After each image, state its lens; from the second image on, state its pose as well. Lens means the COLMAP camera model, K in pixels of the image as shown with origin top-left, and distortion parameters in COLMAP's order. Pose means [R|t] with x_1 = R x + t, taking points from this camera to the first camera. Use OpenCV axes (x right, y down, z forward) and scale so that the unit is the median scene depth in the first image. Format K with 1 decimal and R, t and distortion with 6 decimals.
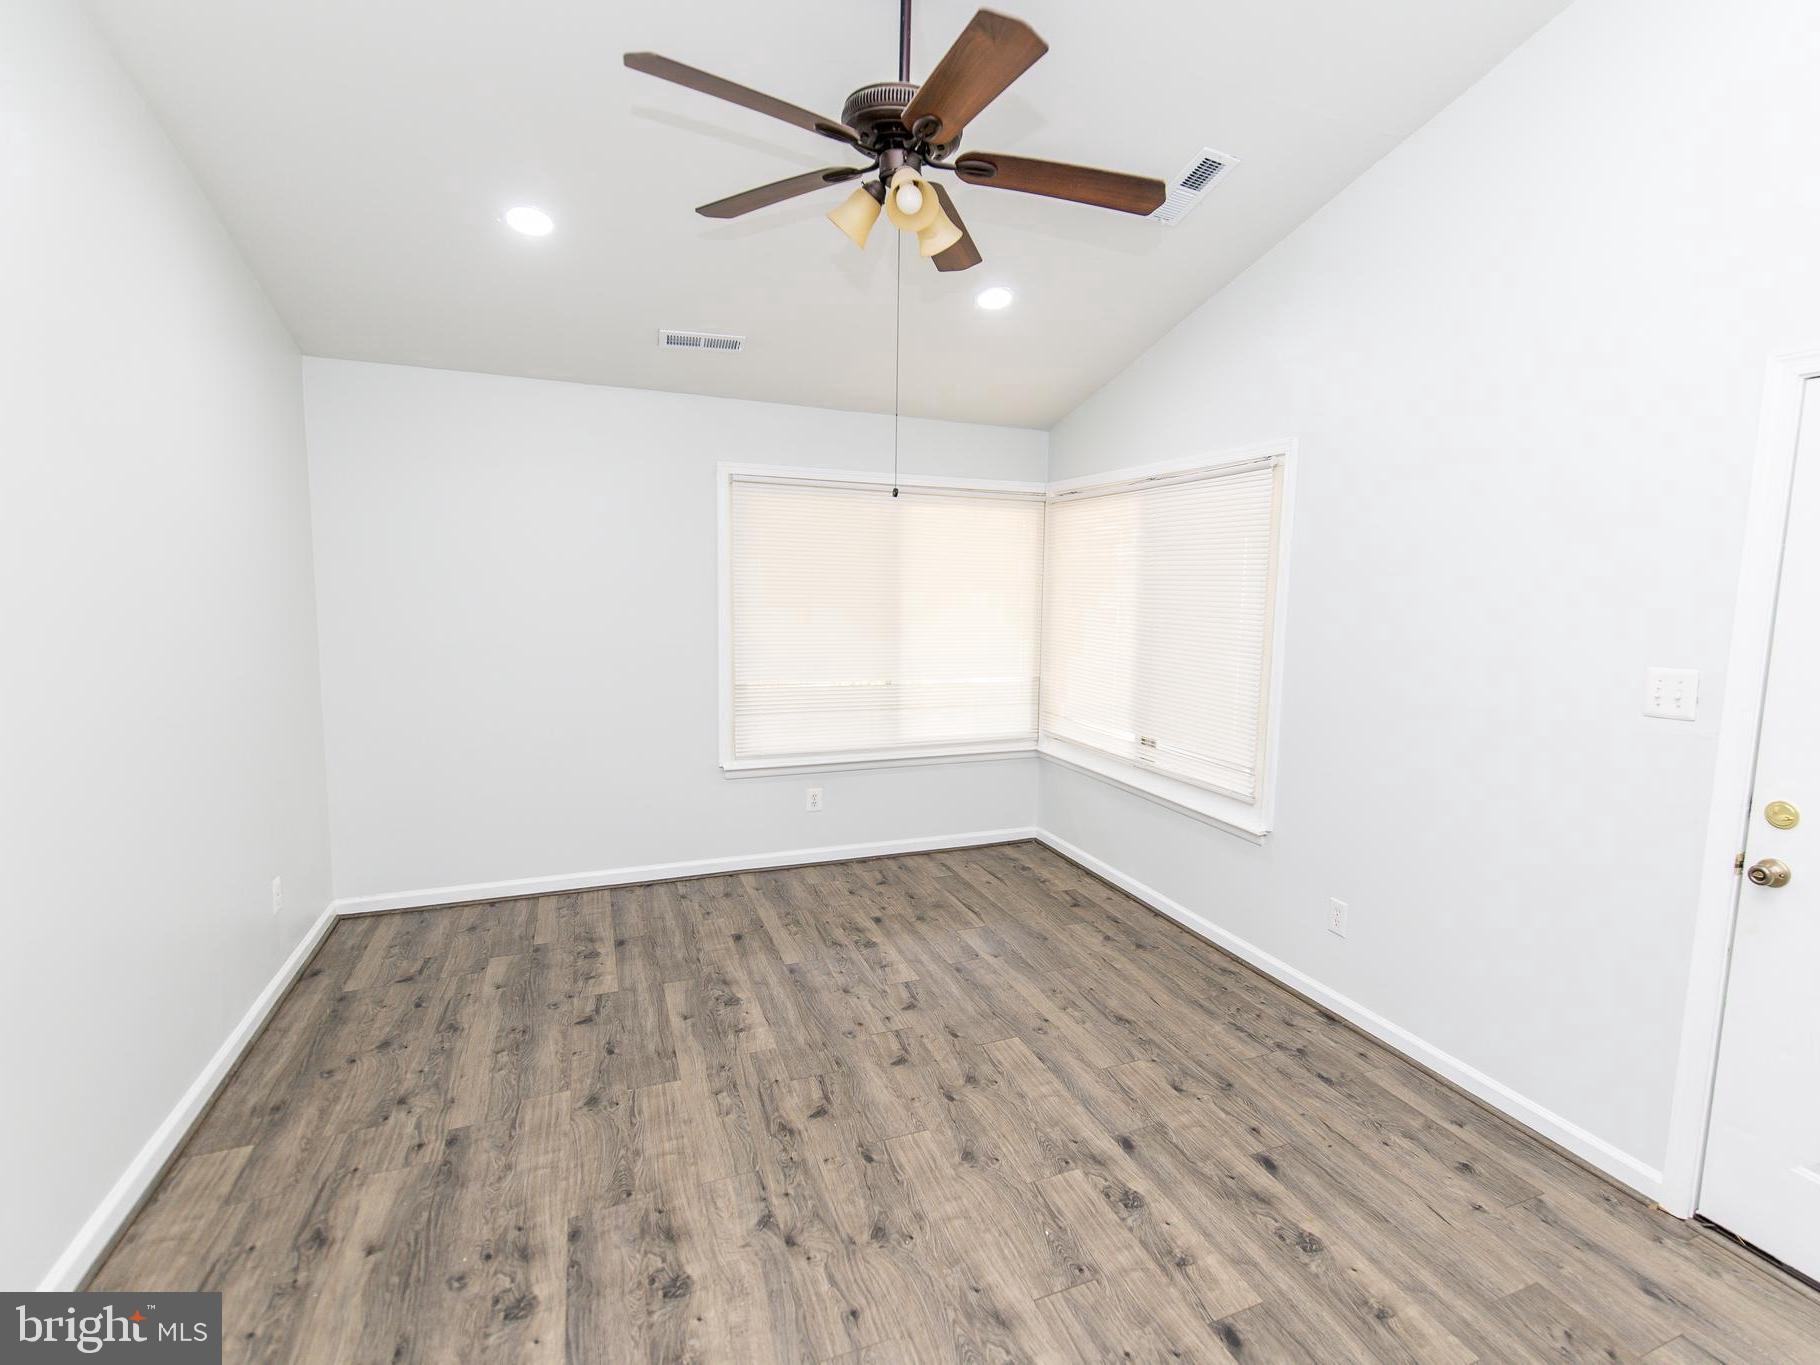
lens RADIAL K [[860.1, 0, 908.3], [0, 860.1, 680.9], [0, 0, 1]] dist [-0.001568, -0.001204]
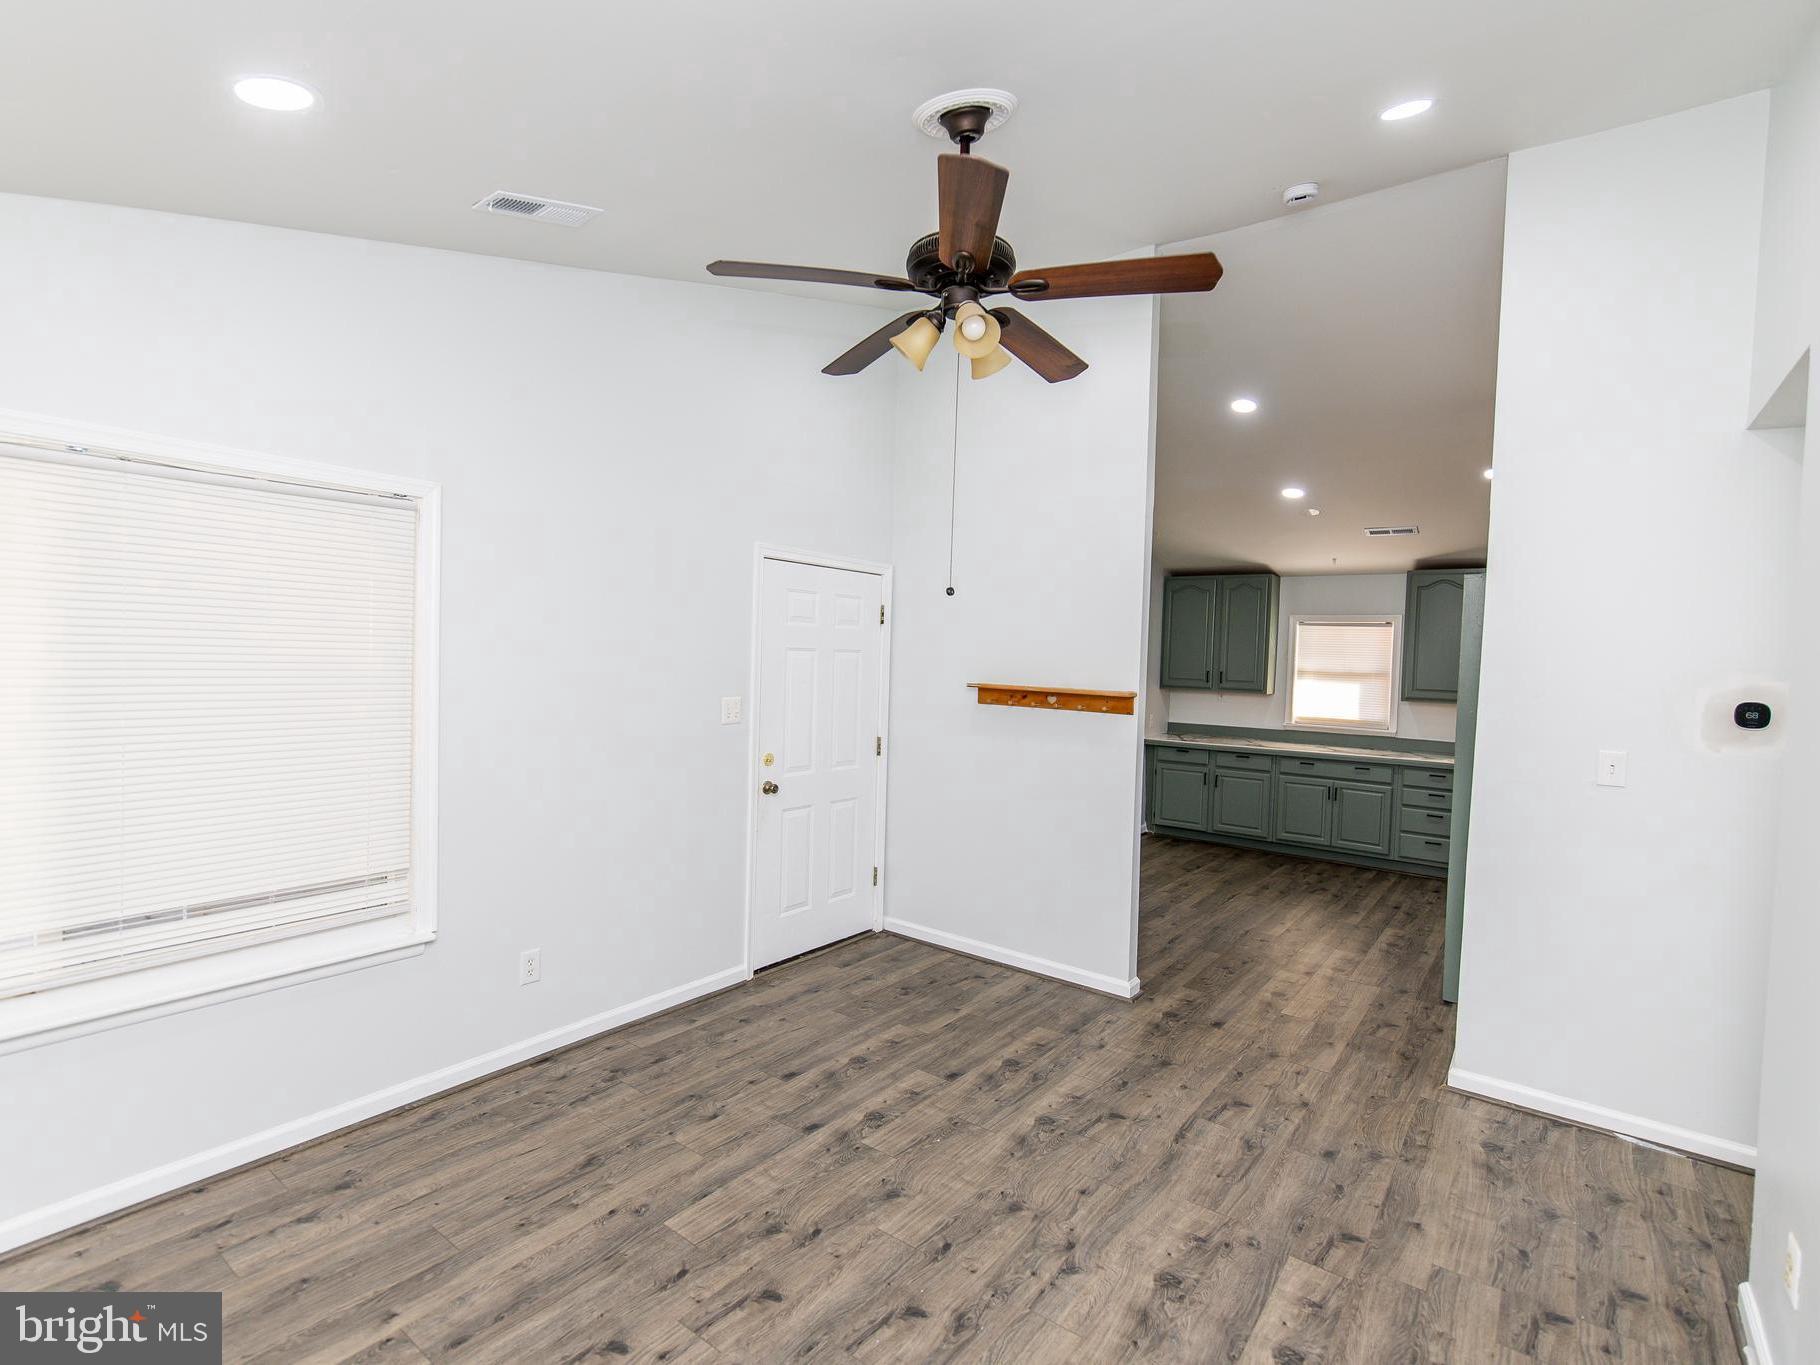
lens RADIAL K [[860.1, 0, 899.9], [0, 860.1, 673.9], [0, 0, 1]] dist [-0.001568, -0.001204]
pose [[-0.514999, -0.059127, 0.855149, -0.870587], [0.057378, 0.993003, 0.103213, -0.243290], [-0.855269, 0.102221, -0.508003, 1.518162]]
